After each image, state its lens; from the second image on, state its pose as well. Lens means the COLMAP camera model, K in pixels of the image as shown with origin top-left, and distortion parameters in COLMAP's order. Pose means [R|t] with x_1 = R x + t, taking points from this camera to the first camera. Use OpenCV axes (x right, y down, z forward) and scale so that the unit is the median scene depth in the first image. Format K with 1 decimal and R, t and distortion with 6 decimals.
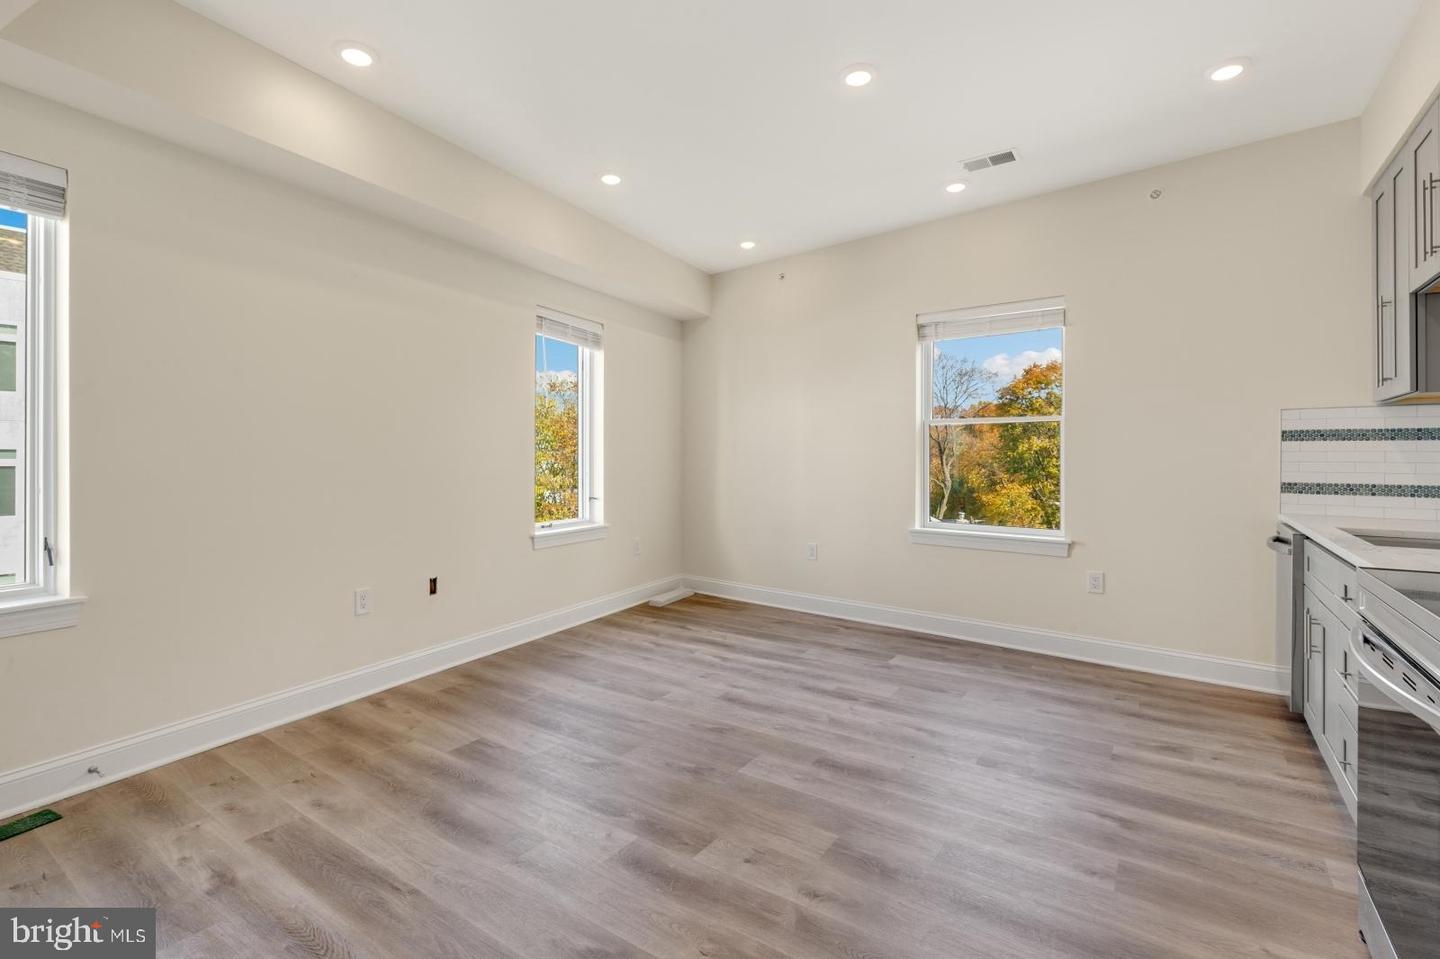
lens RADIAL K [[680.1, 0, 706.7], [0, 680.1, 450.8], [0, 0, 1]] dist [-0.000337, -0.000967]
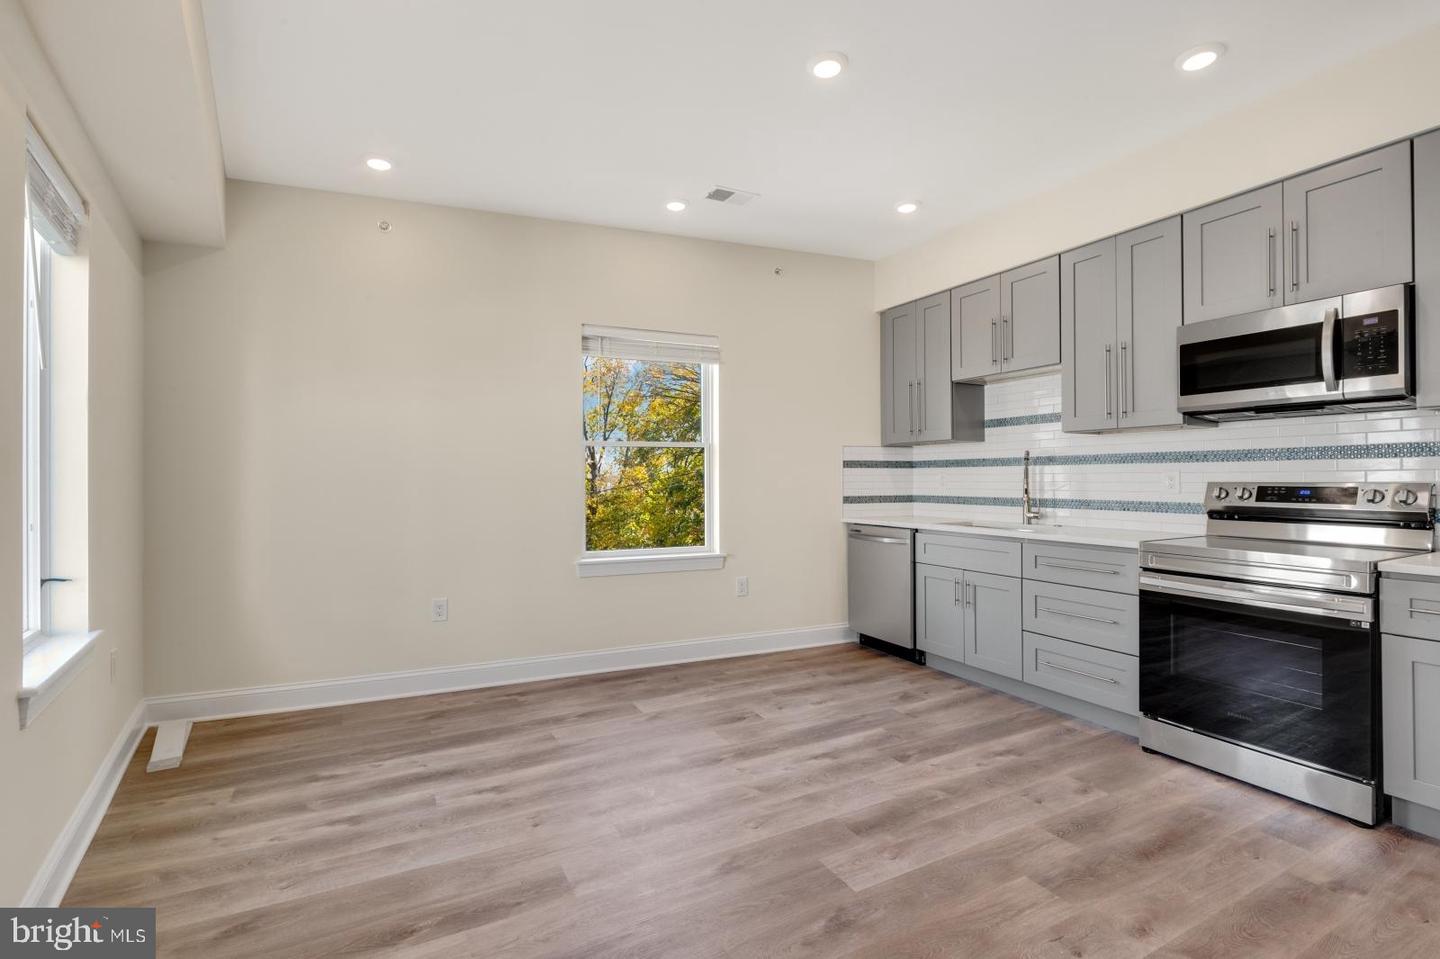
lens RADIAL K [[653.4, 0, 715.3], [0, 653.4, 470.1], [0, 0, 1]] dist [-0.000952, -0.000091]
pose [[0.453092, 0.005592, 0.891446, -0.467988], [-0.000668, 0.999982, -0.005933, -0.000883], [-0.891464, 0.002093, 0.453088, 0.547467]]
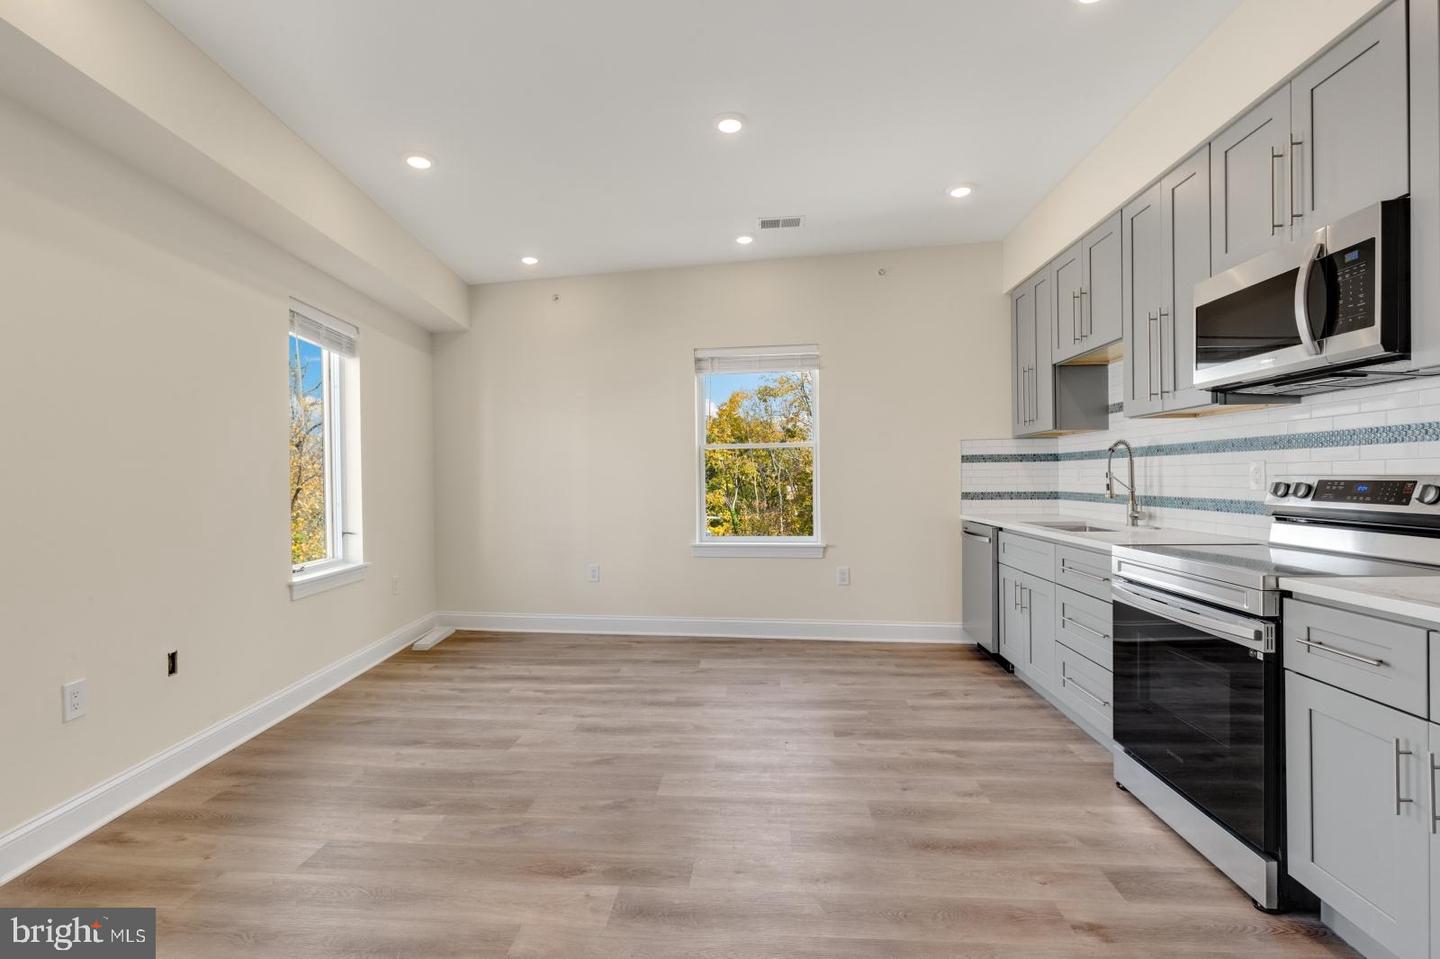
lens RADIAL K [[652.5, 0, 720.0], [0, 652.5, 479.5], [0, 0, 1]] dist [-0.001241, -0.000965]
pose [[0.858963, -0.015835, 0.511792, -0.242526], [0.011927, 0.999869, 0.010918, -0.000370], [-0.511898, -0.003274, 0.859040, 0.089844]]
